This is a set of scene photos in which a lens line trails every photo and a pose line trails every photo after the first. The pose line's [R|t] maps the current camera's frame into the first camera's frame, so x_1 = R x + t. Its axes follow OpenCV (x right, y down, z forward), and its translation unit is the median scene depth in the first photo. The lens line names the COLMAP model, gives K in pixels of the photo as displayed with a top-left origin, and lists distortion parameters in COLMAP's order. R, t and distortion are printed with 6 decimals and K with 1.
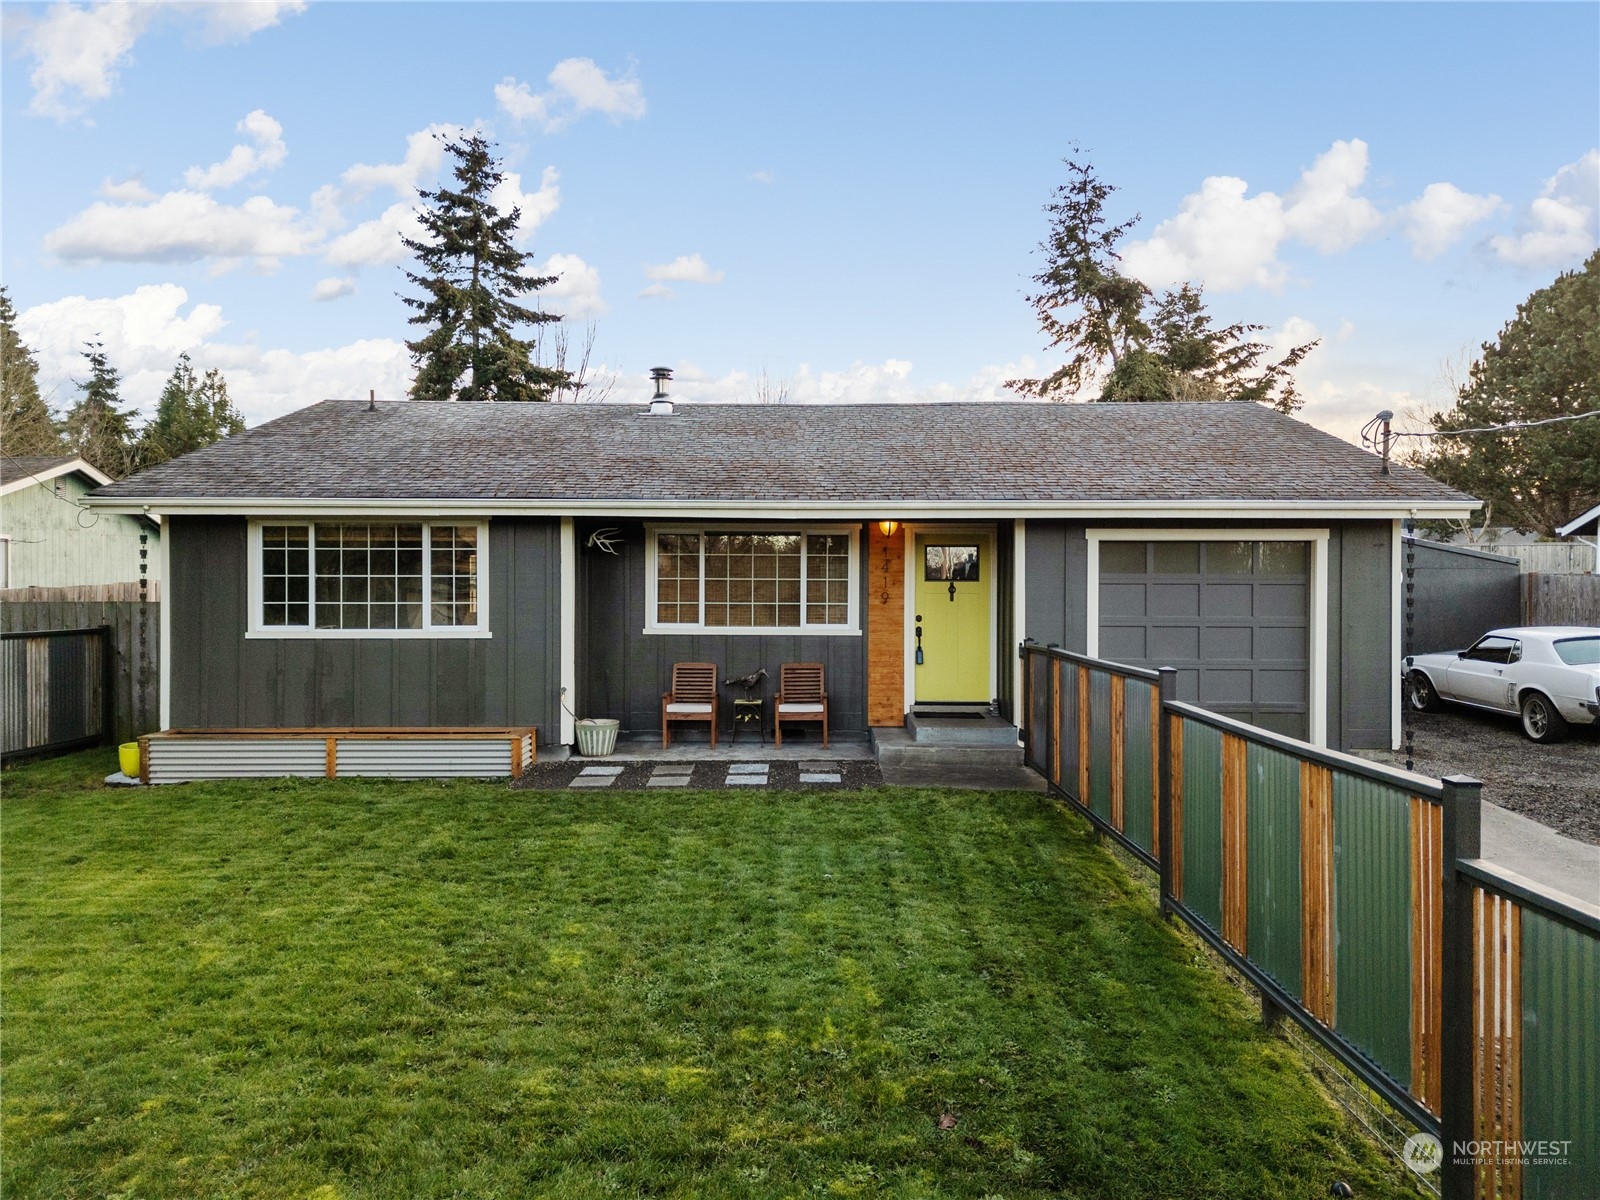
lens RADIAL K [[1124.8, 0, 800.0], [0, 1124.8, 600.0], [0, 0, 1]] dist [-0.000322, -0.000131]
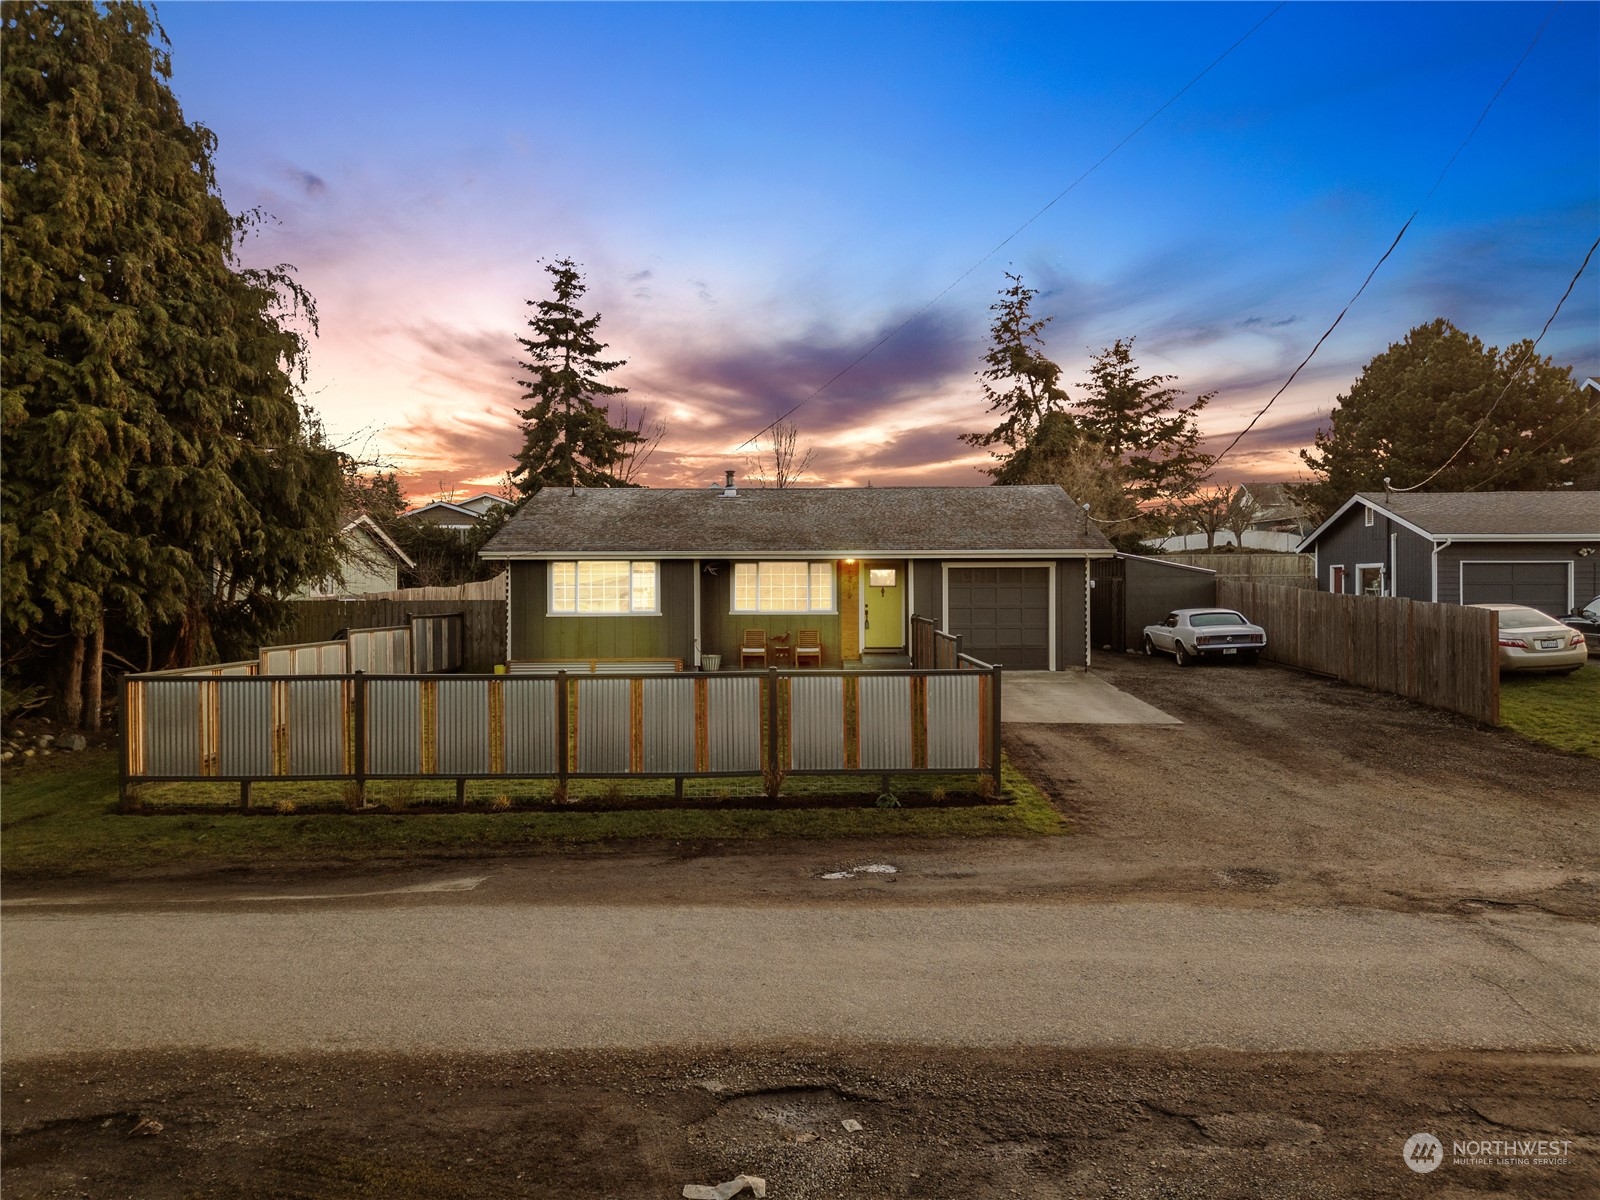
lens RADIAL K [[1112.7, 0, 800.0], [0, 1112.7, 600.0], [0, 0, 1]] dist [0.000669, 0.000011]
pose [[0.999953, -0.006620, -0.007124, 0.000505], [0.006619, 0.999978, -0.000171, 0.001919], [0.007125, 0.000124, 0.999975, -0.344048]]
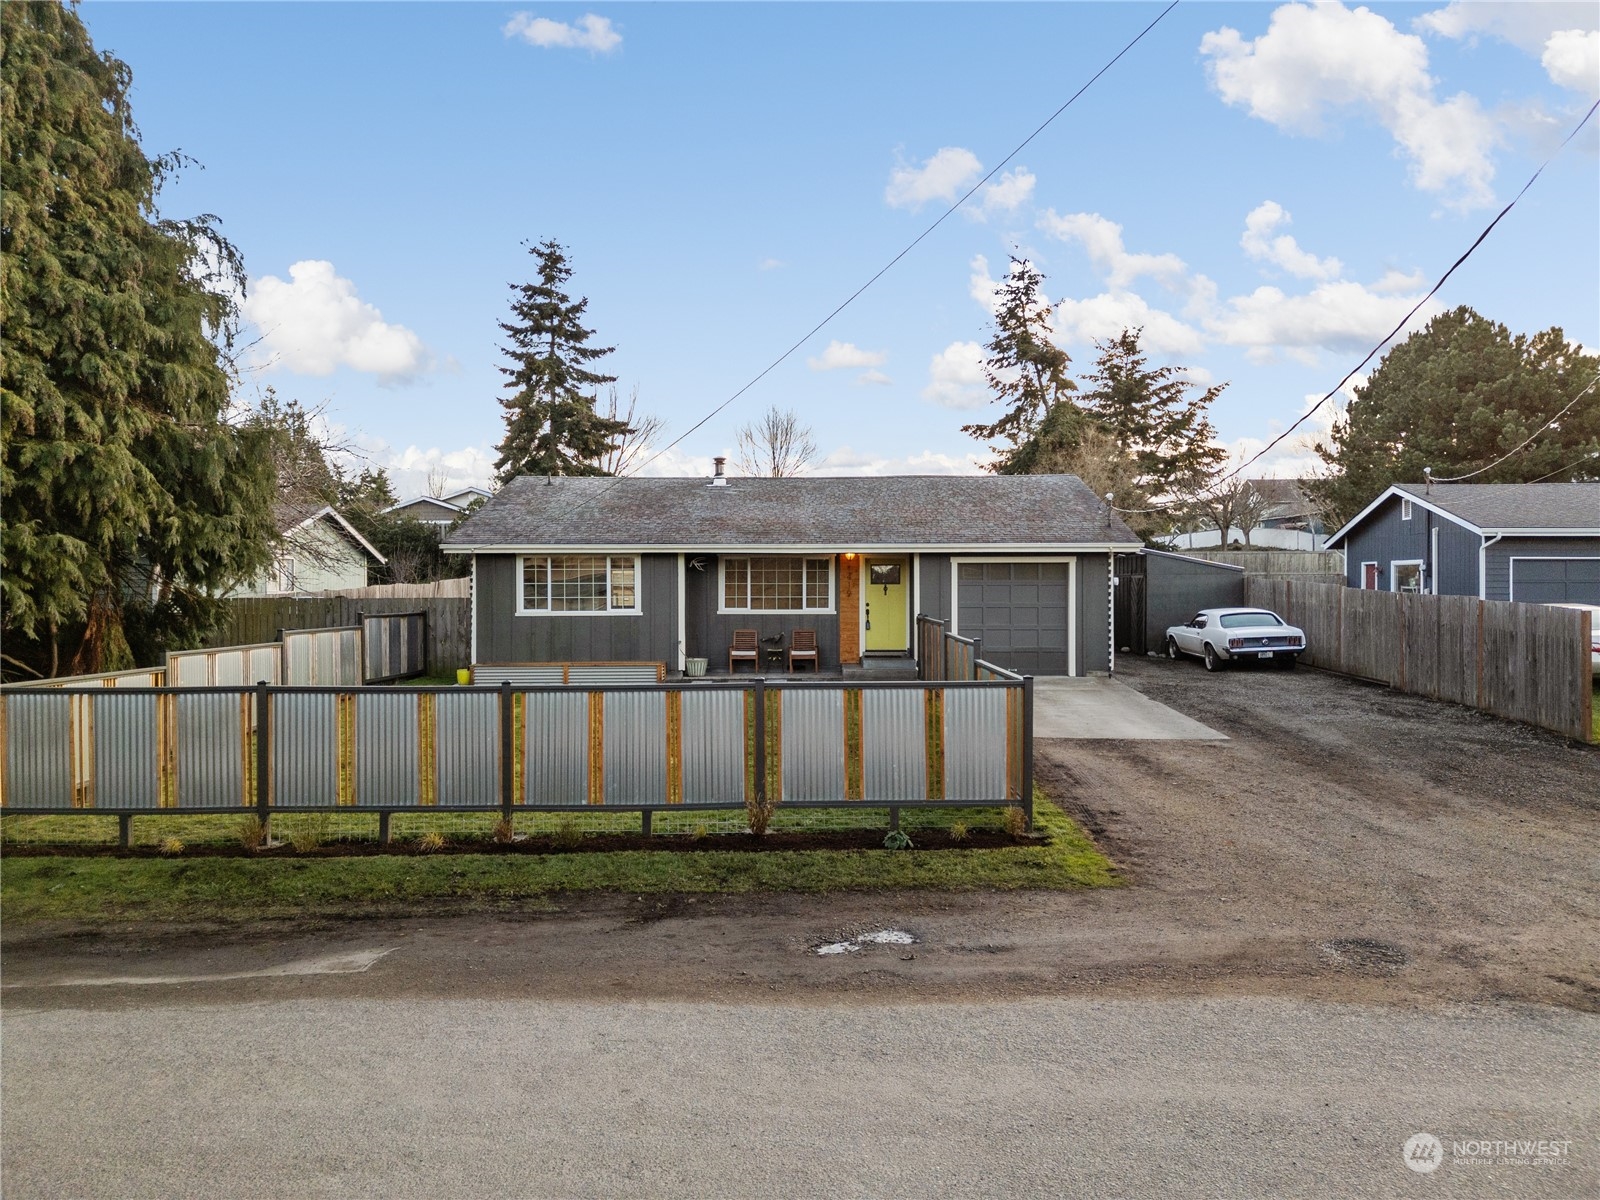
lens RADIAL K [[1112.7, 0, 800.0], [0, 1112.7, 600.0], [0, 0, 1]] dist [0.000669, 0.000011]
pose [[0.999977, -0.005178, -0.004341, 0.001321], [0.005182, 0.999986, 0.000920, 0.002250], [0.004336, -0.000942, 0.999990, -0.284118]]
